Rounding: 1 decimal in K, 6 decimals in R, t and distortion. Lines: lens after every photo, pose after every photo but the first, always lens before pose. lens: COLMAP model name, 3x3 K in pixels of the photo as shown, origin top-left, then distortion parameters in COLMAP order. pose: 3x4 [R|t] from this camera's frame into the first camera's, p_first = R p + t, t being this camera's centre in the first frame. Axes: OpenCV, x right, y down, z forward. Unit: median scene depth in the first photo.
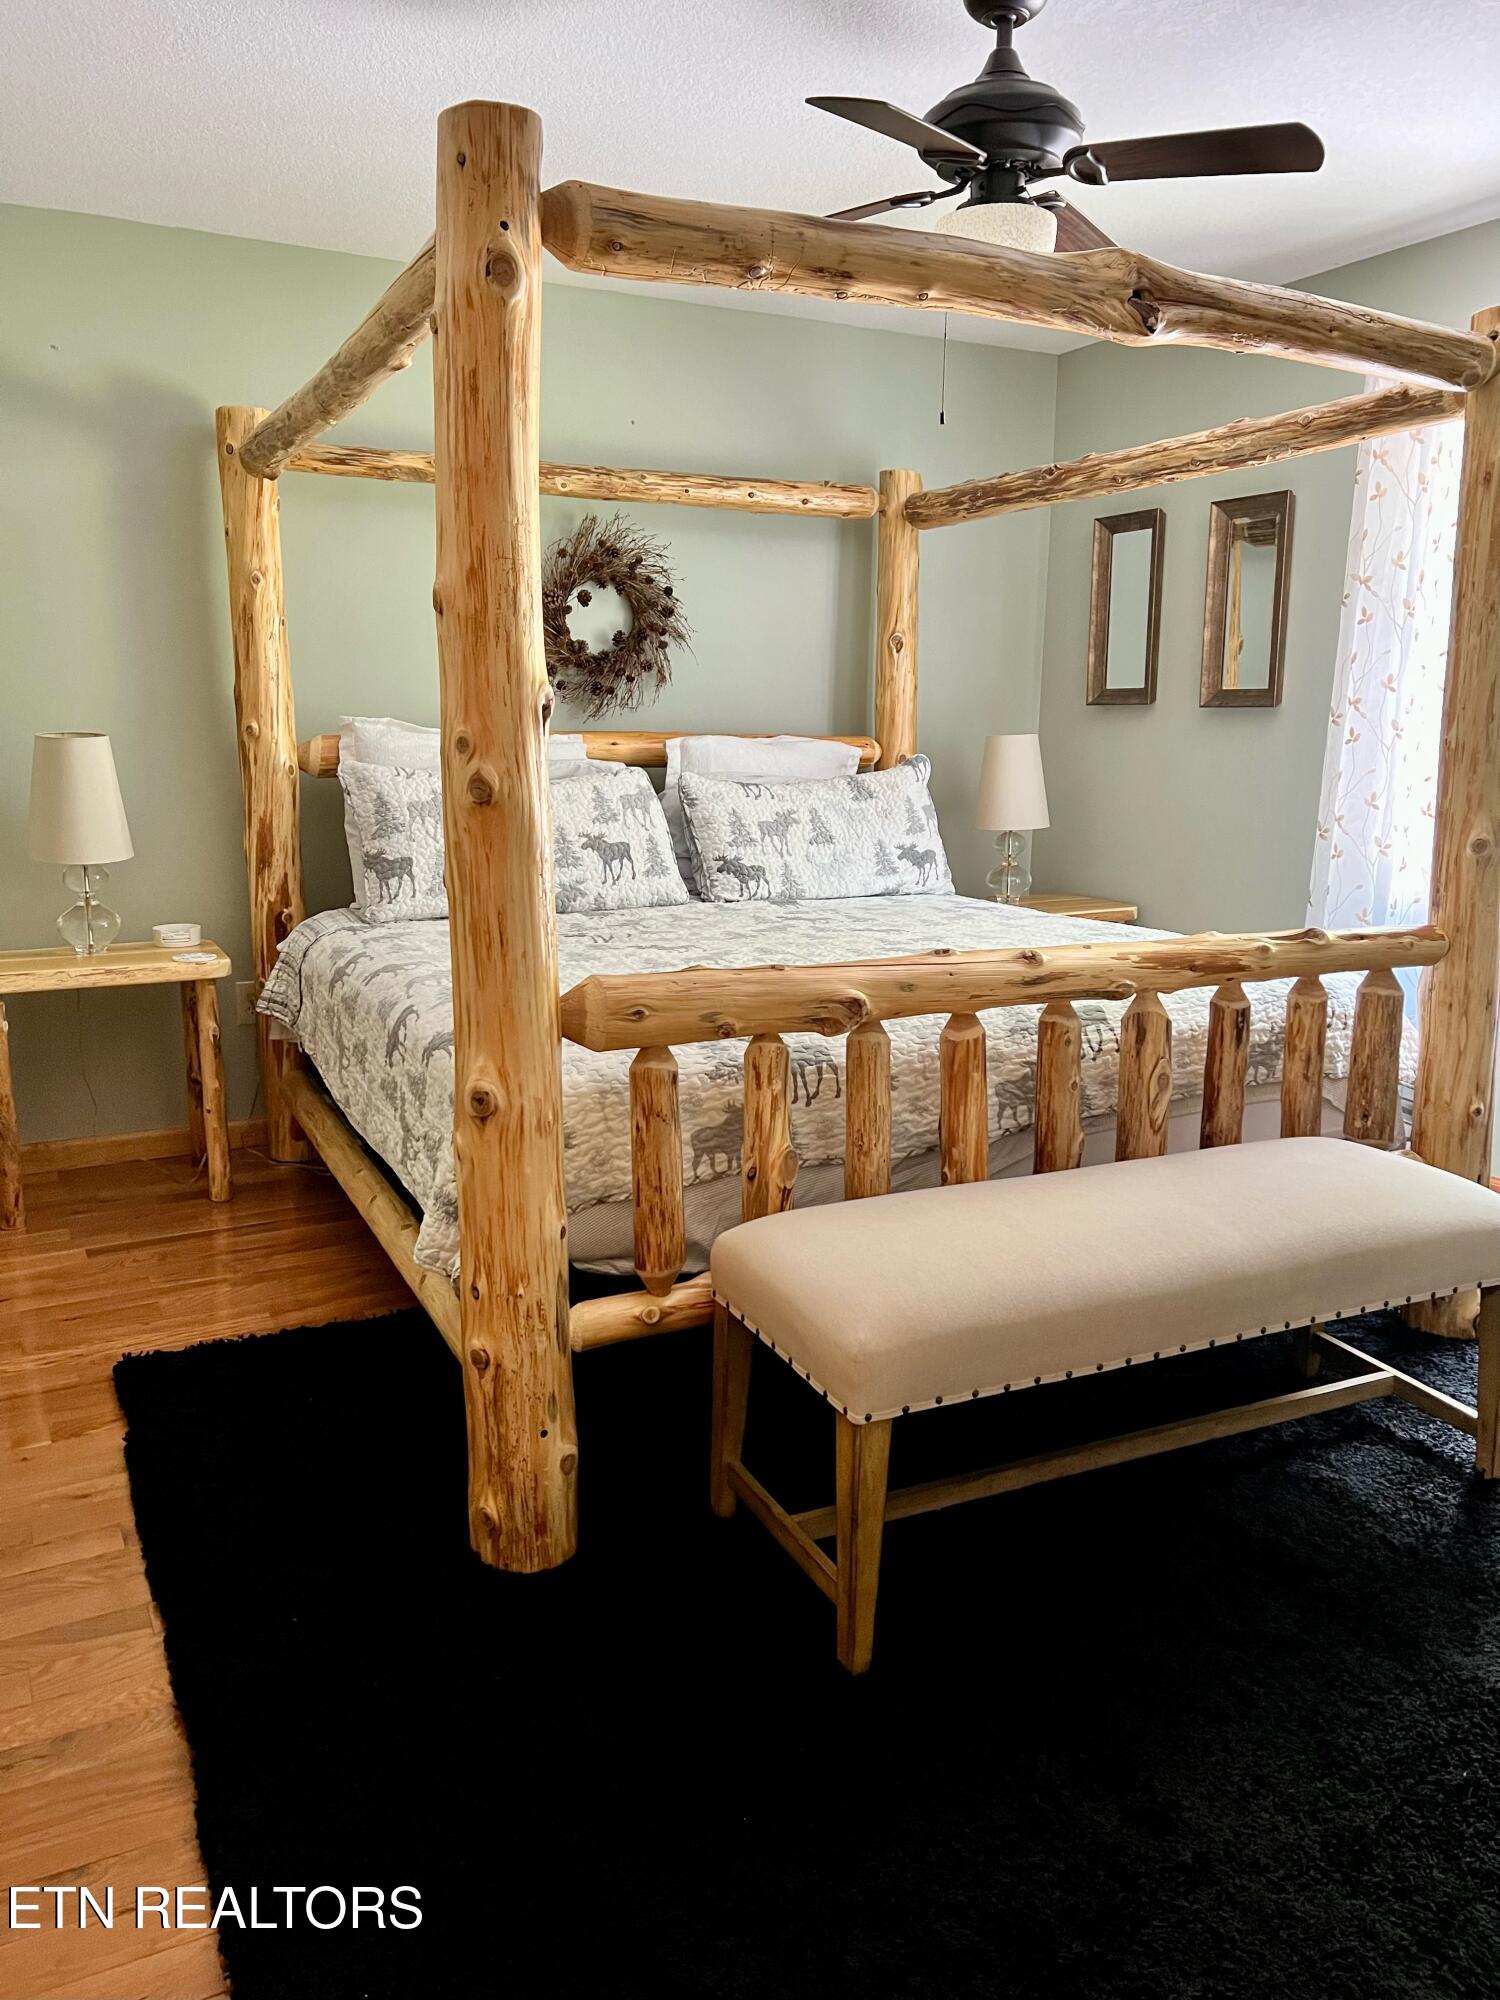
lens RADIAL K [[1496.6, 0, 757.8], [0, 1496.6, 1005.9], [0, 0, 1]] dist [0.045756, -0.042363]
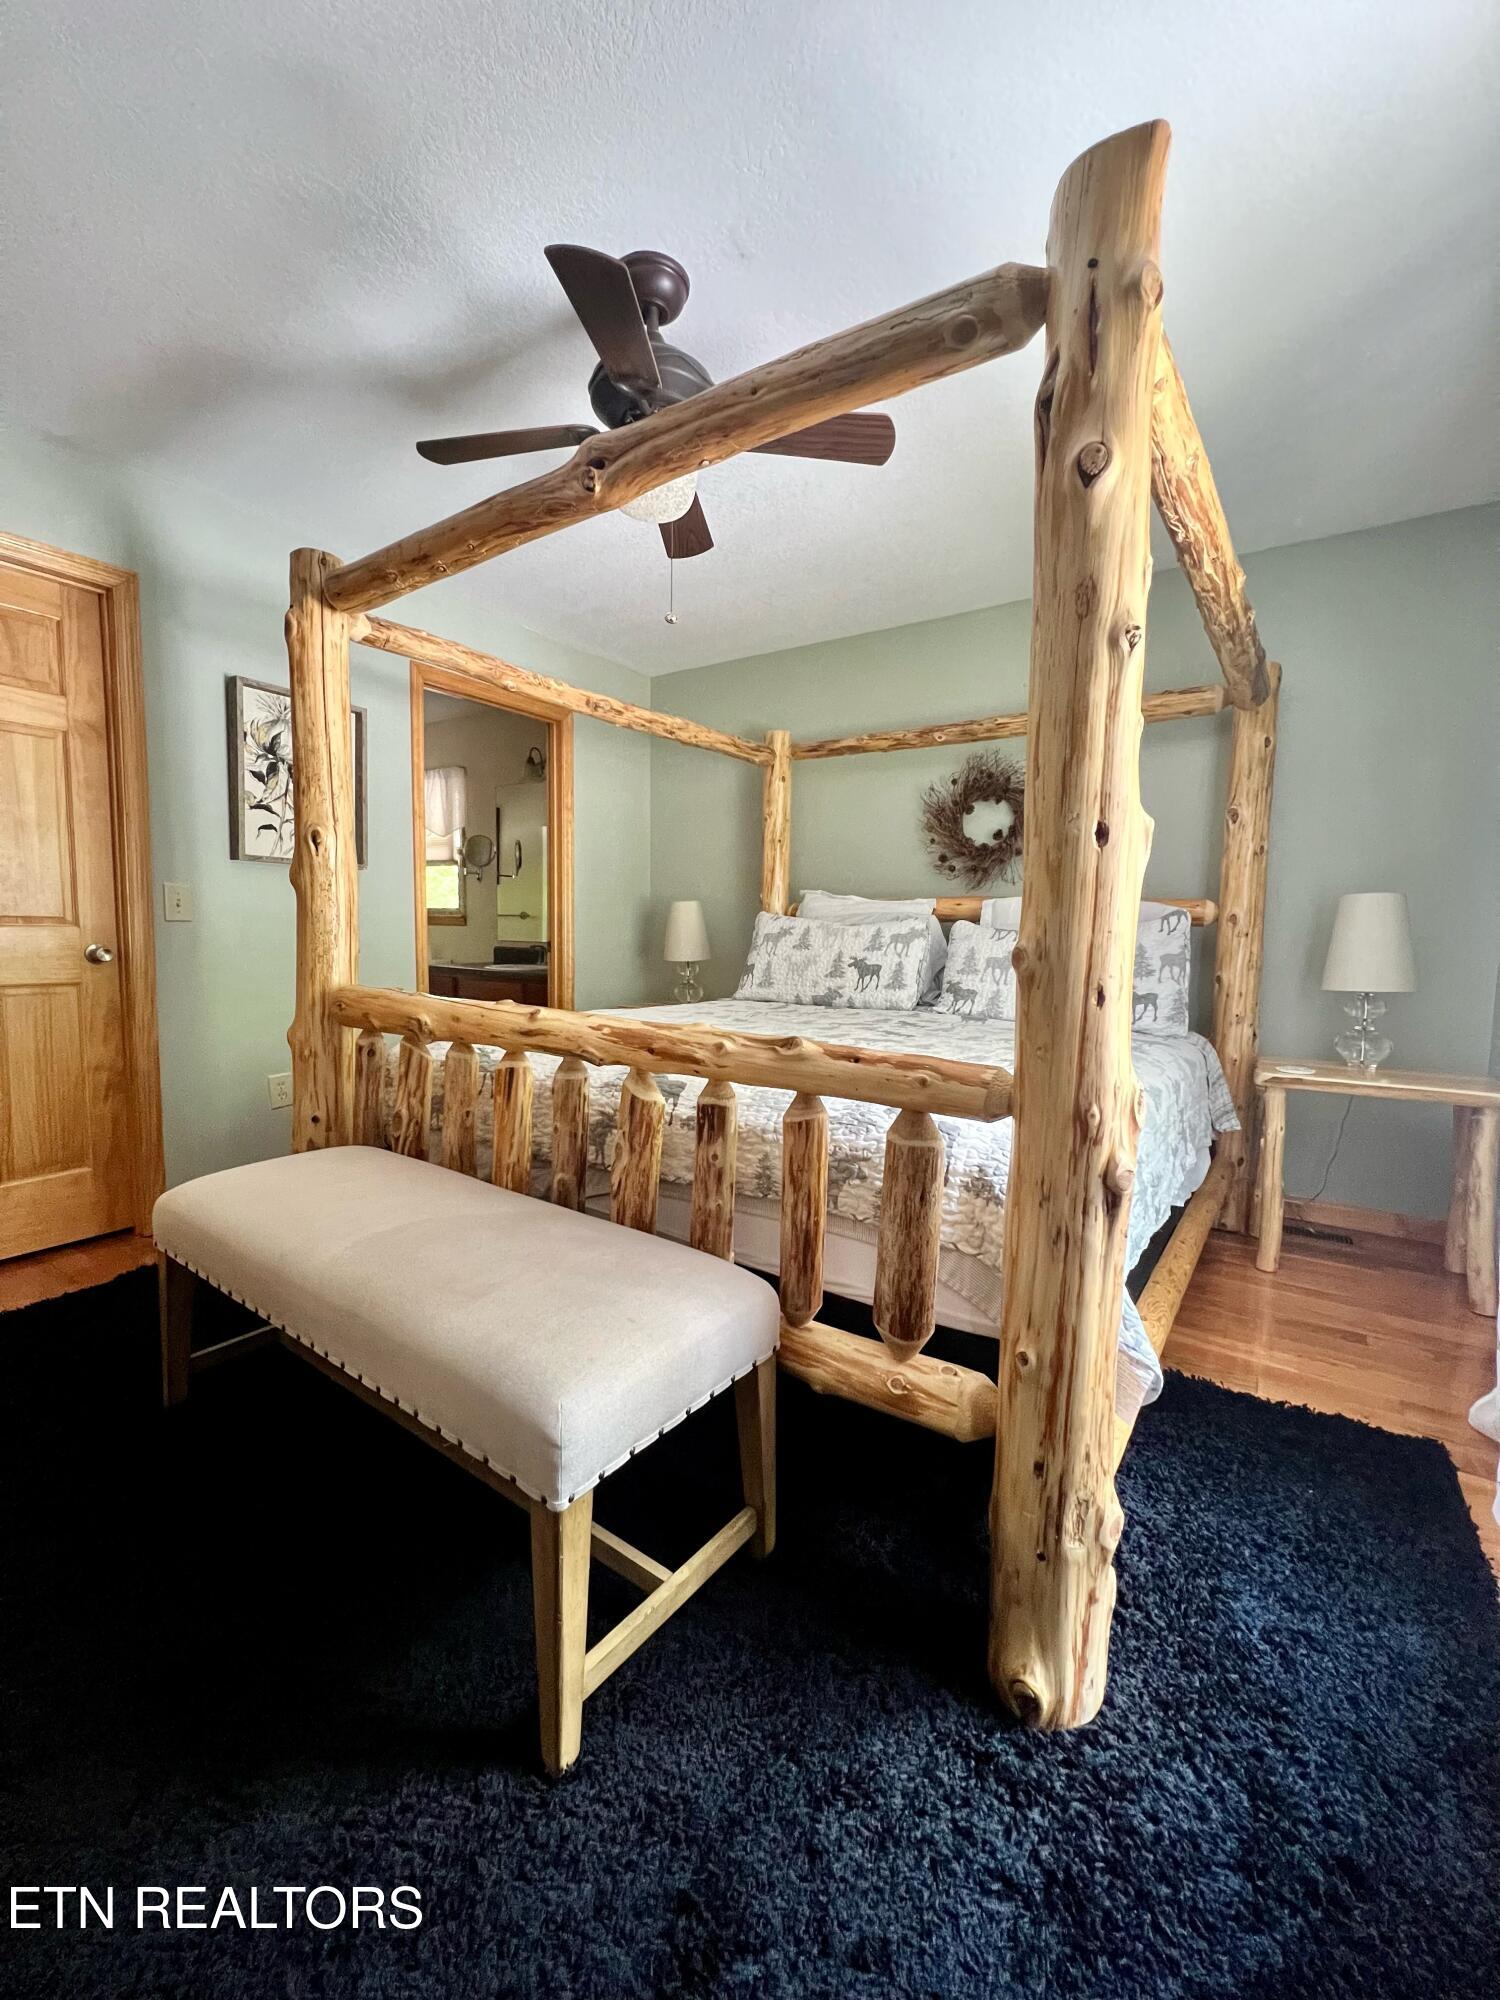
lens RADIAL K [[790.4, 0, 758.2], [0, 790.4, 995.2], [0, 0, 1]] dist [0.000248, 0.000004]
pose [[0.478846, 0.072217, -0.874923, 0.535850], [-0.182750, 0.982978, -0.018883, -0.044337], [0.858667, 0.168935, 0.483893, 0.536288]]
